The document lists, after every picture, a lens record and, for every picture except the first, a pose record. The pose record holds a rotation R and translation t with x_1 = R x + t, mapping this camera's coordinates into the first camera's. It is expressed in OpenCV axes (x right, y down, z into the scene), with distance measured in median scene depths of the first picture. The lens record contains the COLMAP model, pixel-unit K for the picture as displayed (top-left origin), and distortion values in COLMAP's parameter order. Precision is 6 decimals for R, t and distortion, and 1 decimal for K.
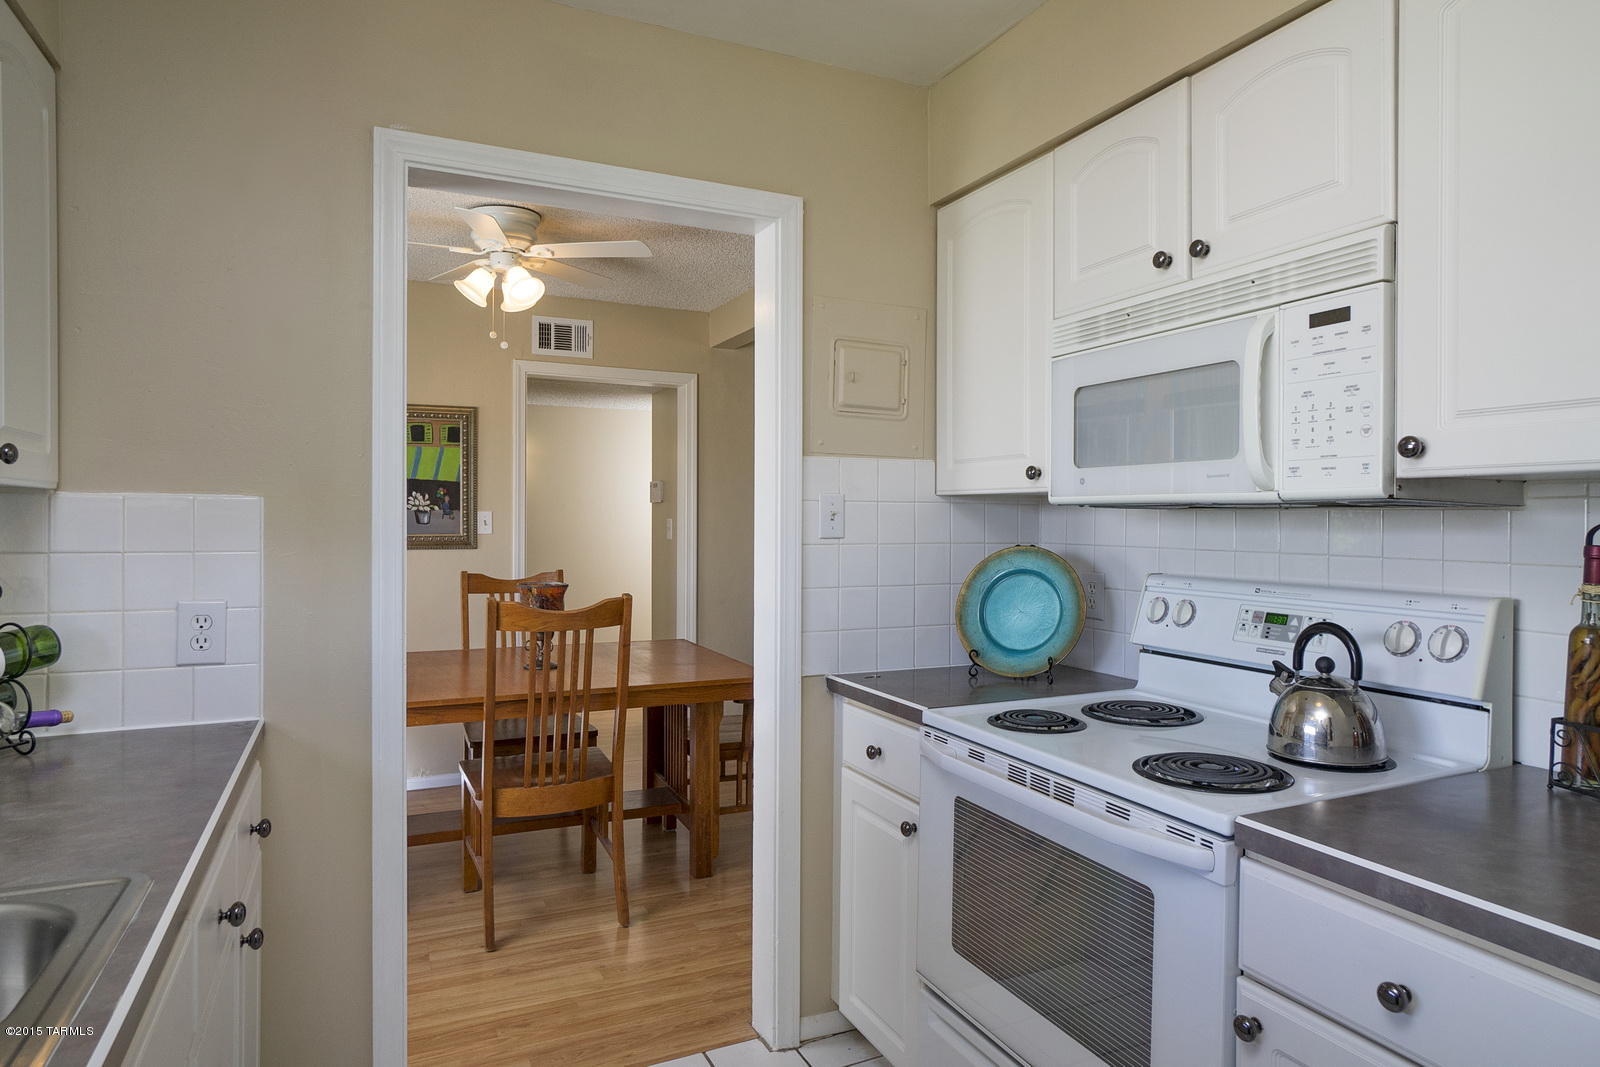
lens RADIAL K [[962.6, 0, 799.7], [0, 962.6, 530.9], [0, 0, 1]] dist [-0.001071, 0.000503]
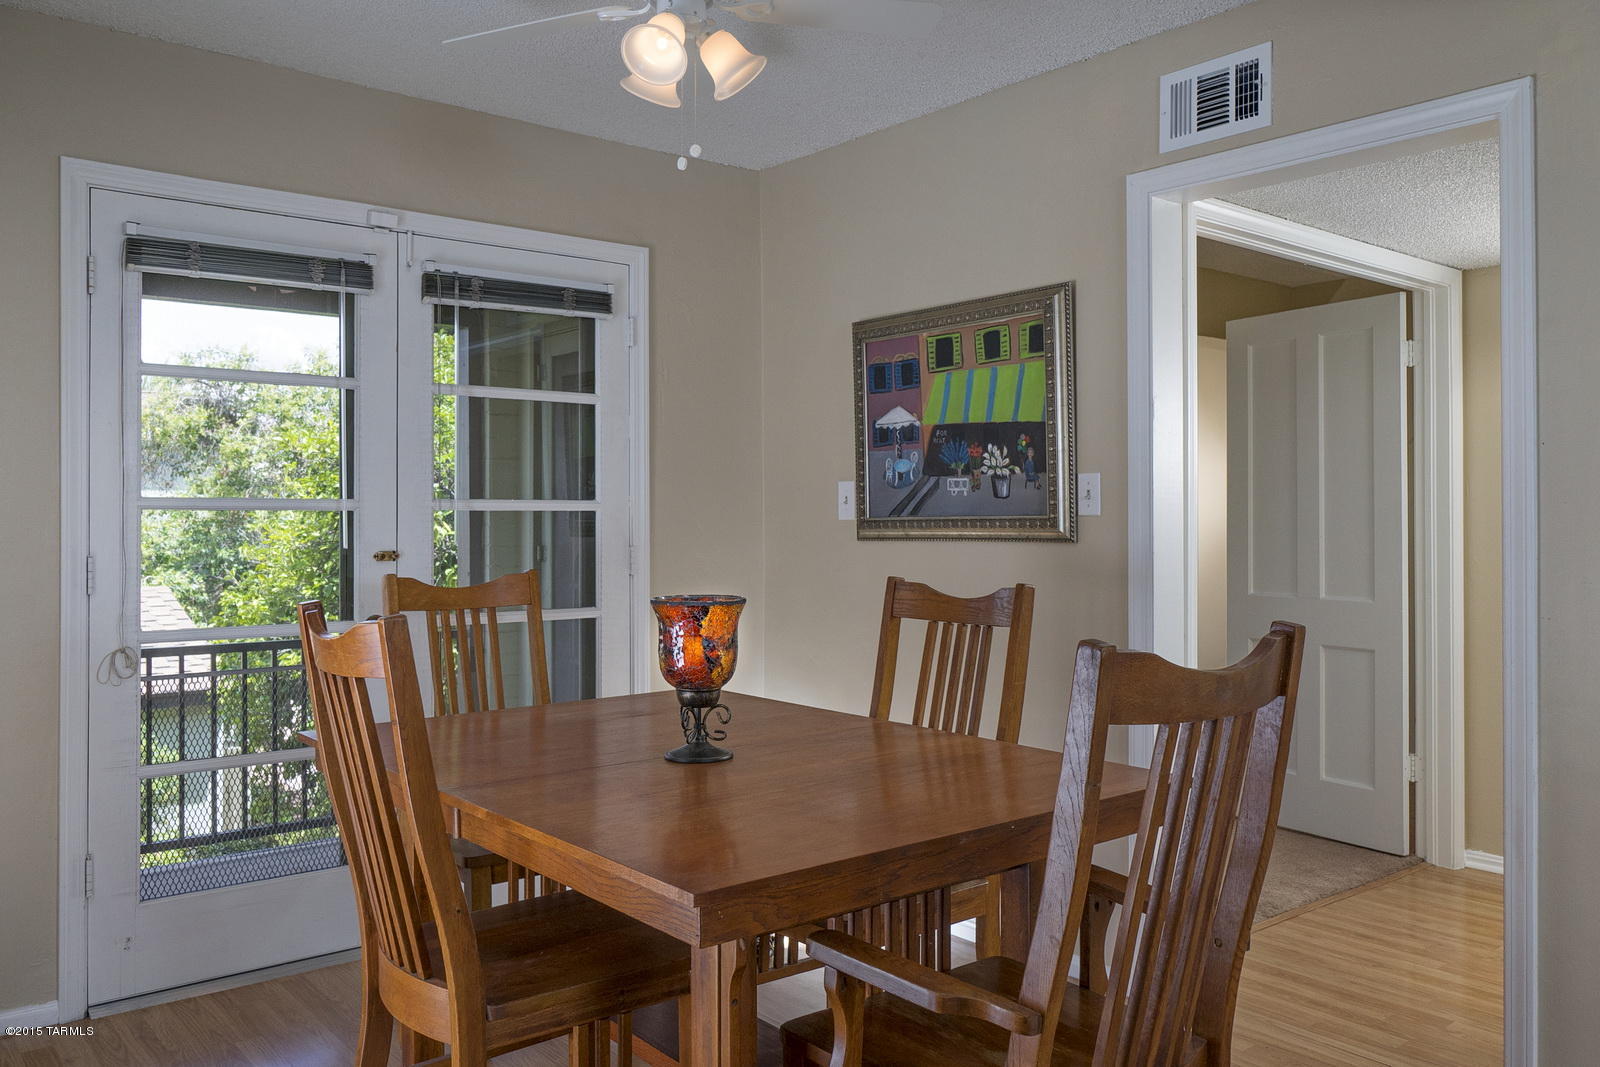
lens RADIAL K [[1259.4, 0, 801.1], [0, 1259.4, 528.8], [0, 0, 1]] dist [0.009473, 0.002526]
pose [[0.264900, 0.000050, -0.964276, 0.315887], [-0.011278, 0.999932, -0.003047, 0.015147], [0.964210, 0.011682, 0.264882, 0.673828]]
